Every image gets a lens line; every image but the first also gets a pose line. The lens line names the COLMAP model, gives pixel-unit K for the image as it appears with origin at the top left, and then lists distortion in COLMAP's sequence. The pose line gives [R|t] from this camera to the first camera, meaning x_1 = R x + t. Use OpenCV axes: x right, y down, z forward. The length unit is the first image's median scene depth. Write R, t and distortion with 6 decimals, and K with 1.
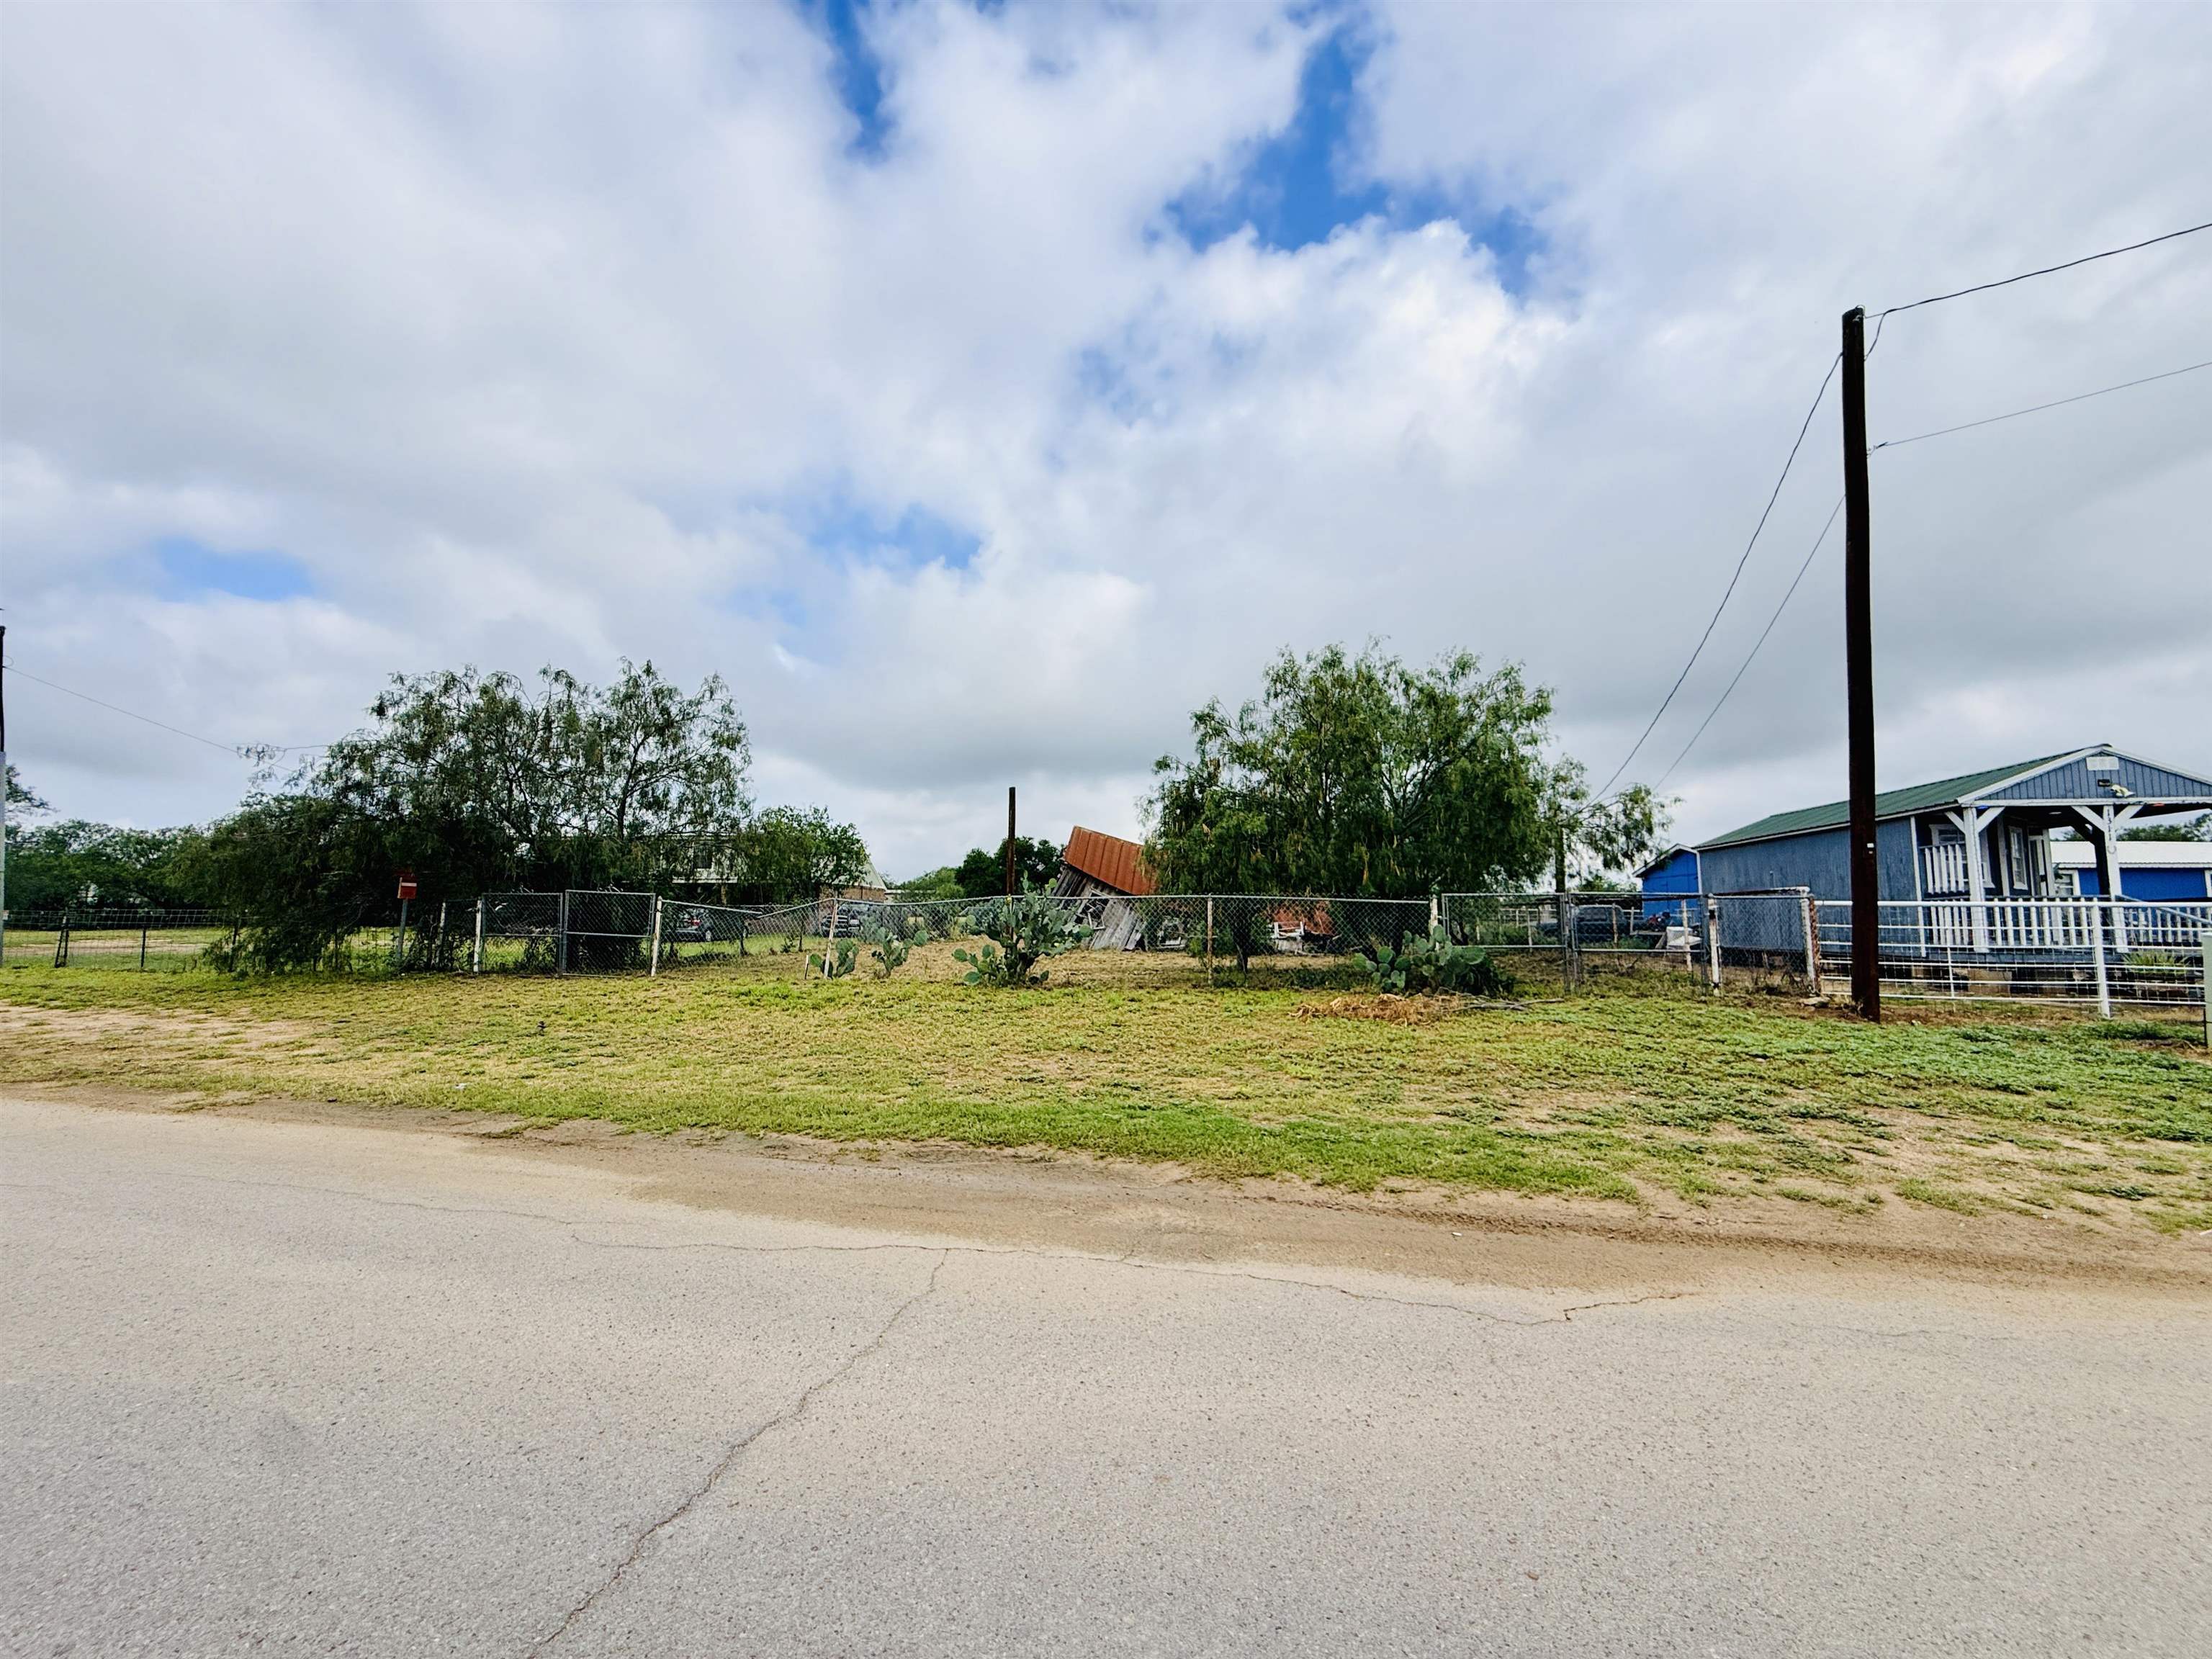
lens RADIAL K [[866.2, 0, 1115.2], [0, 866.2, 827.2], [0, 0, 1]] dist [-0.000430, 0.000023]
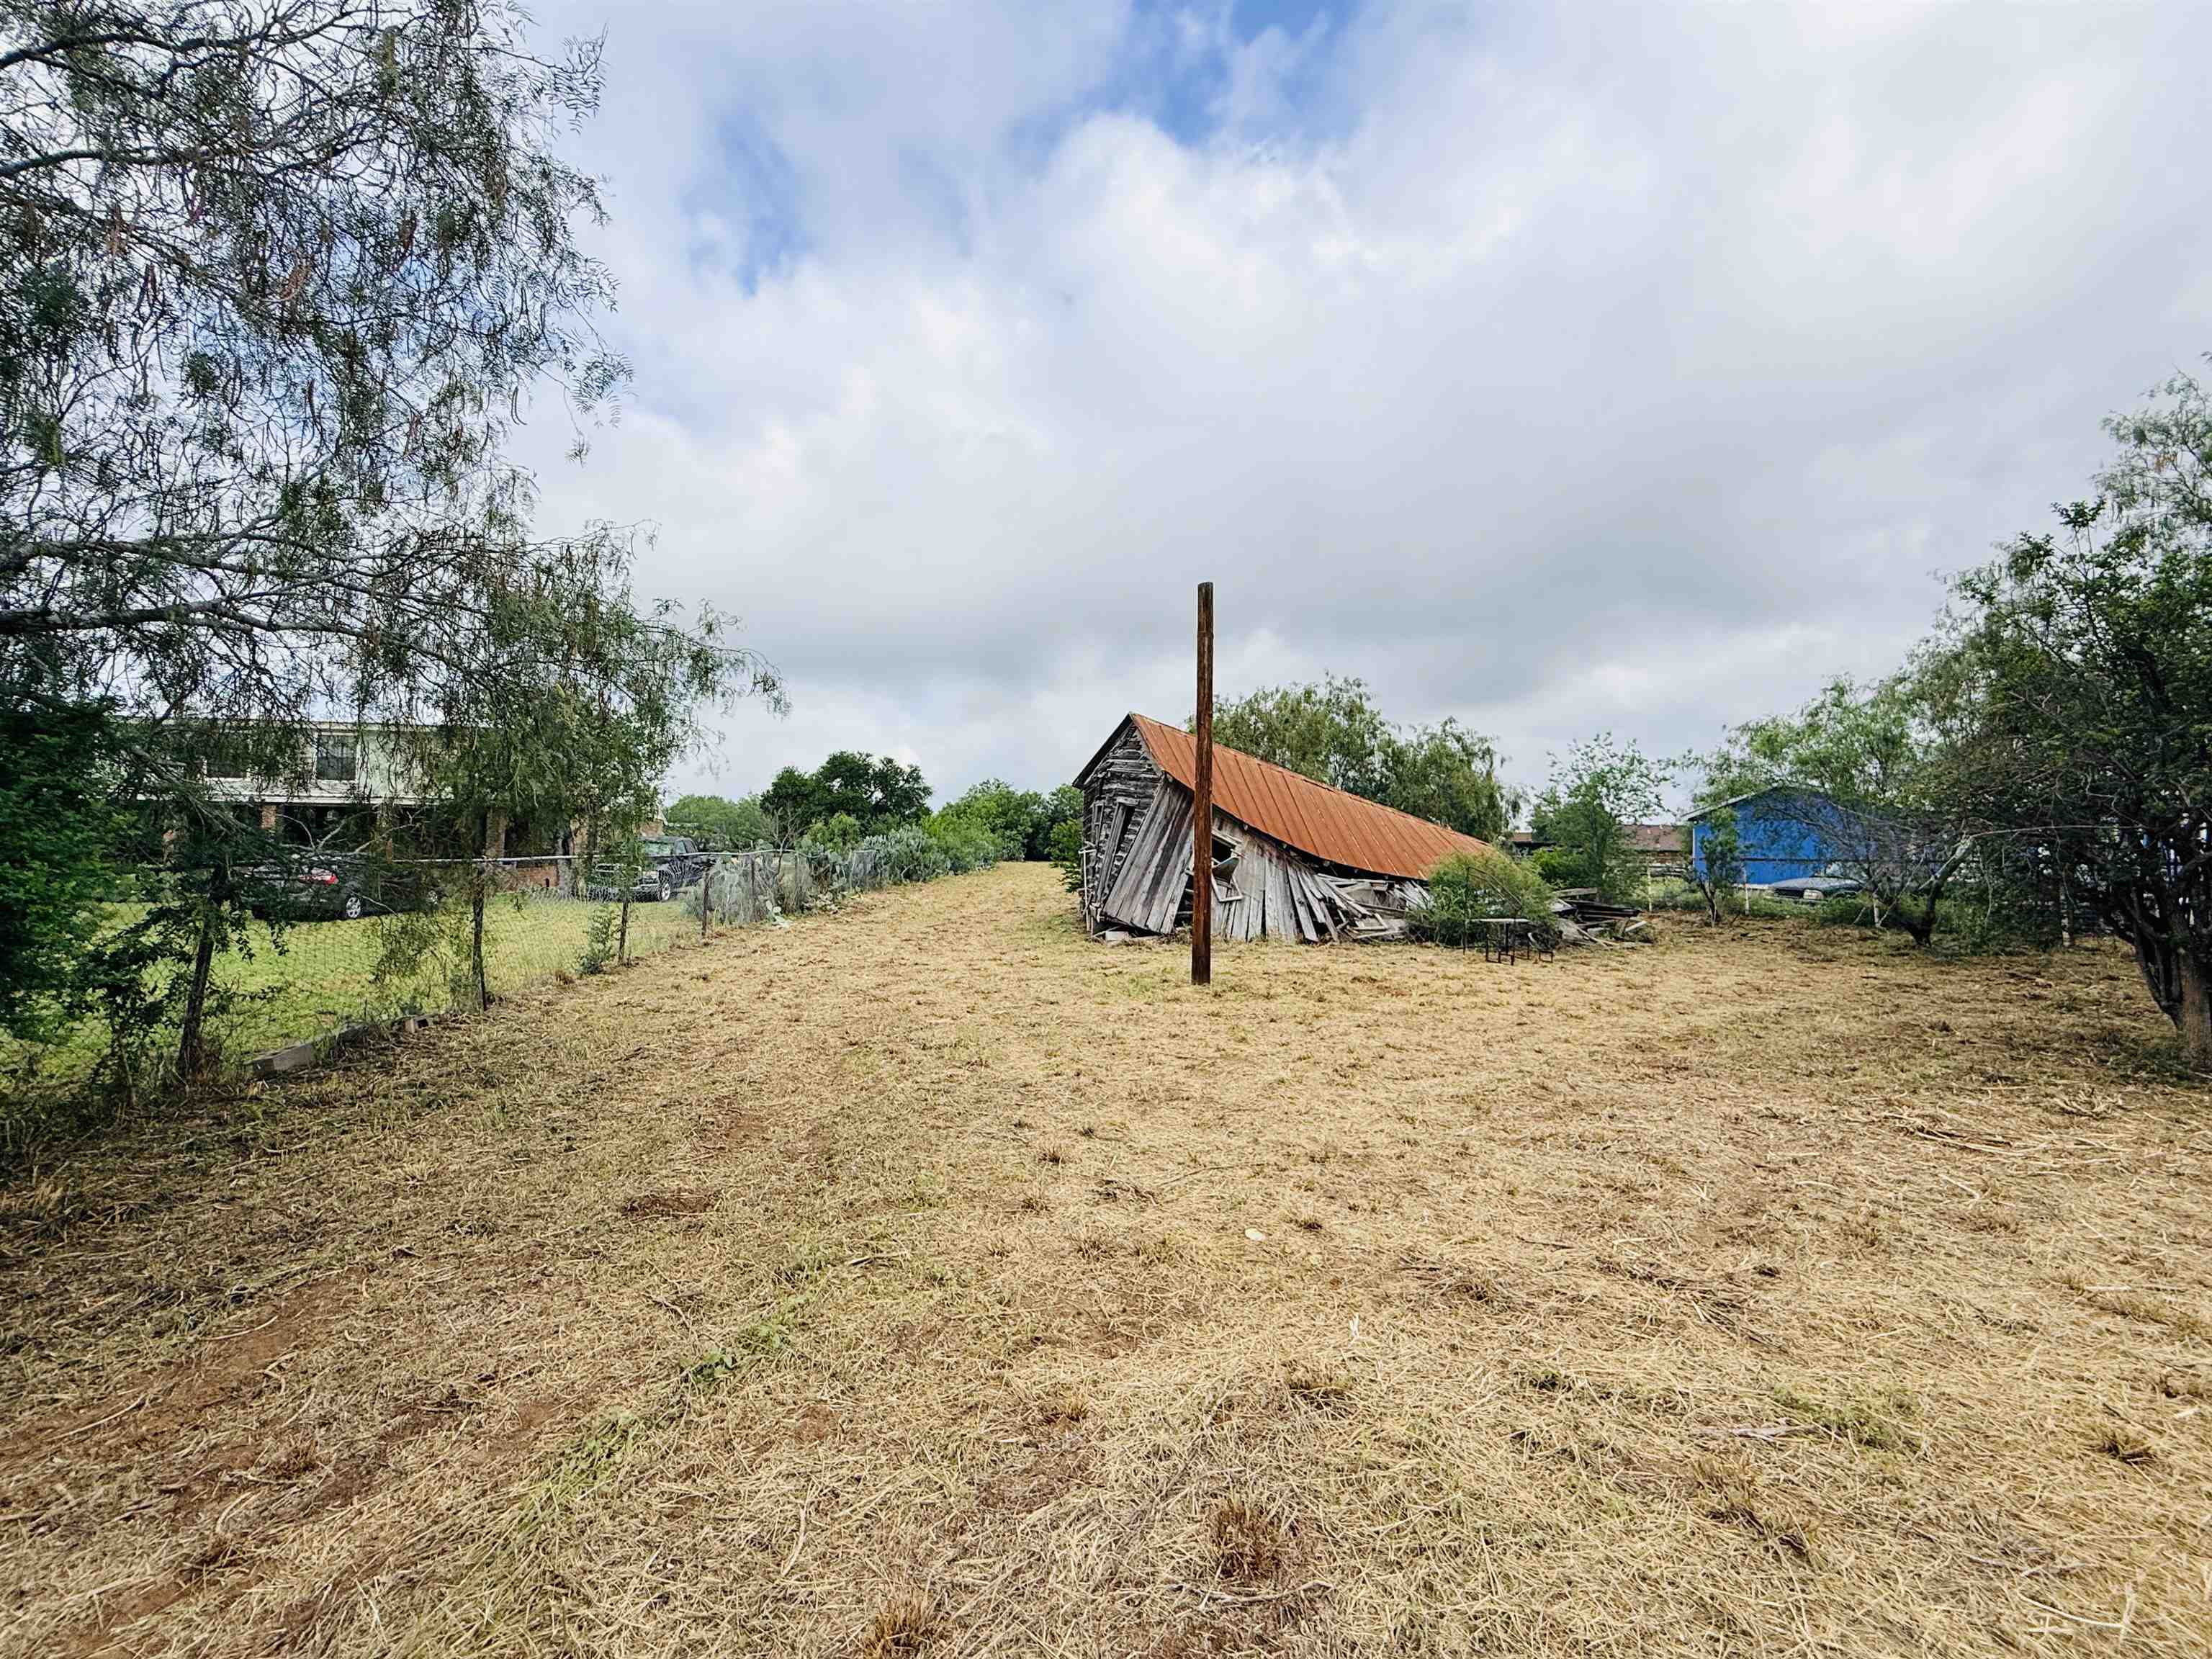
lens RADIAL K [[879.0, 0, 1110.9], [0, 879.0, 814.5], [0, 0, 1]] dist [-0.002091, -0.000078]
pose [[0.963032, 0.016899, 0.268857, -0.402466], [-0.032621, 0.998002, 0.054117, 0.065319], [-0.267405, -0.060886, 0.961659, 0.856365]]
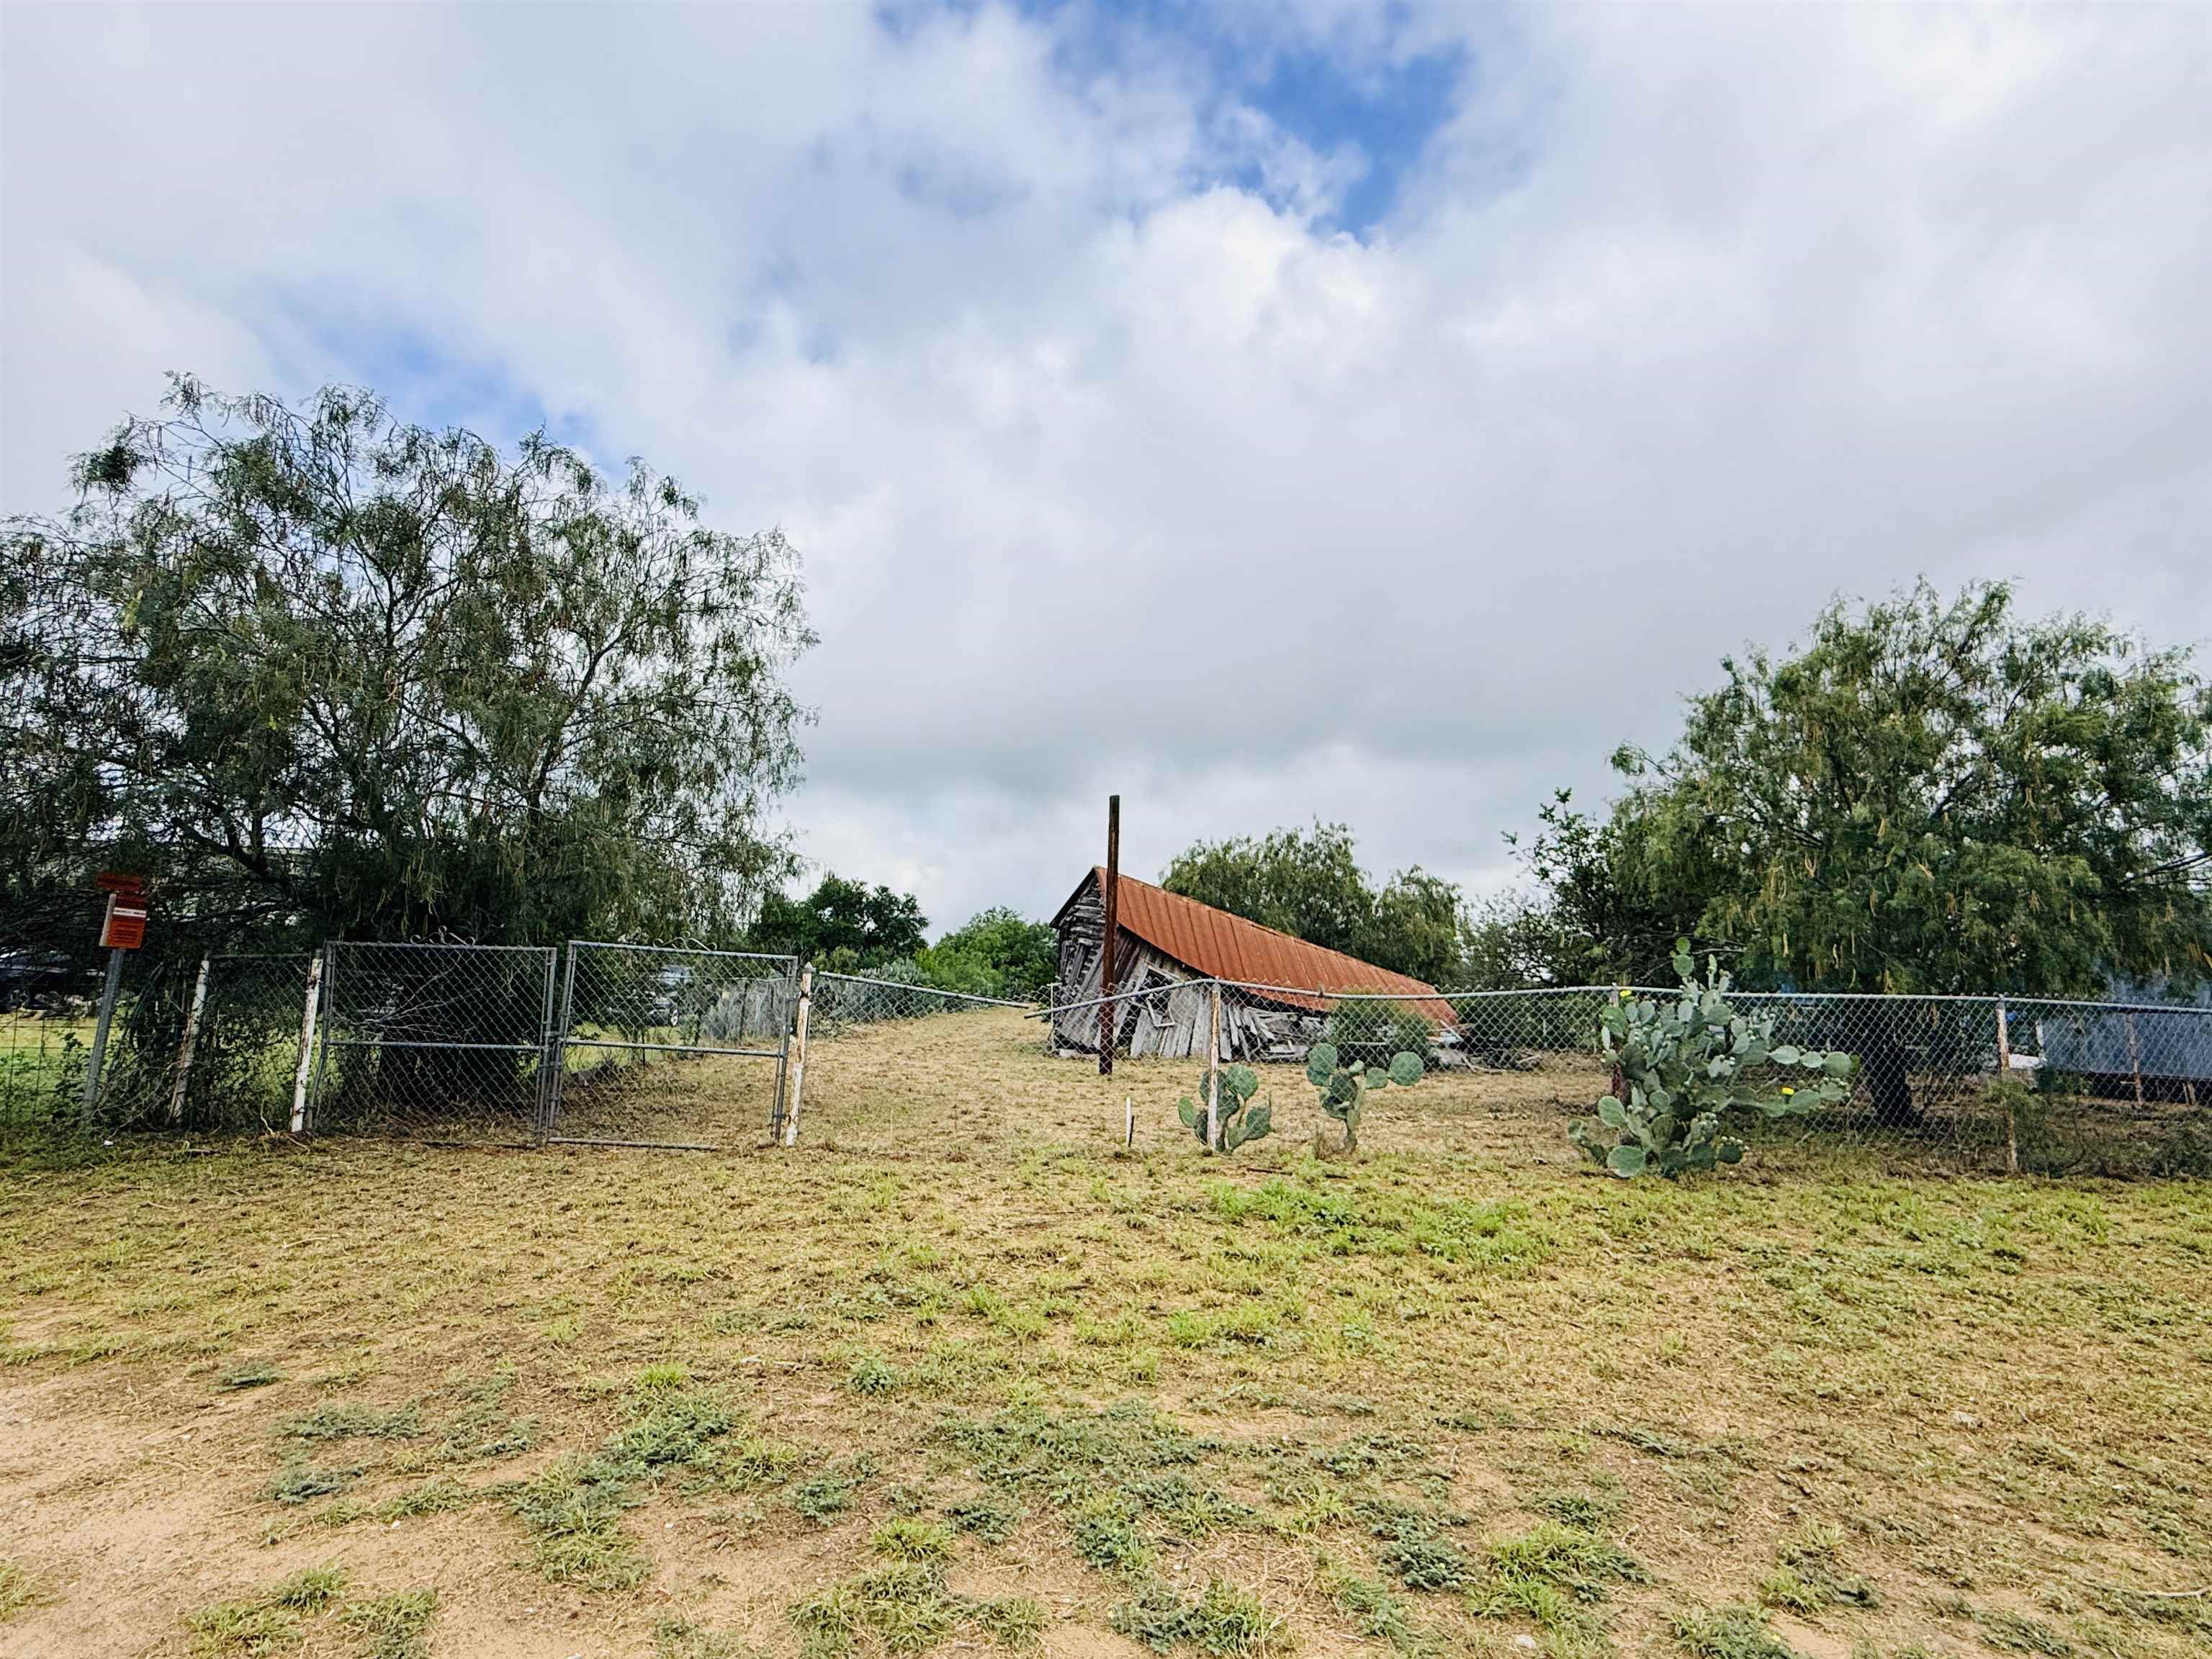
lens RADIAL K [[1099.9, 0, 1106.0], [0, 1099.9, 829.5], [0, 0, 1]] dist [0.001576, 0.000188]
pose [[0.973252, 0.059132, 0.222002, -0.430209], [-0.048676, 0.997445, -0.052282, 0.028379], [-0.224526, 0.040077, 0.973644, 0.350768]]
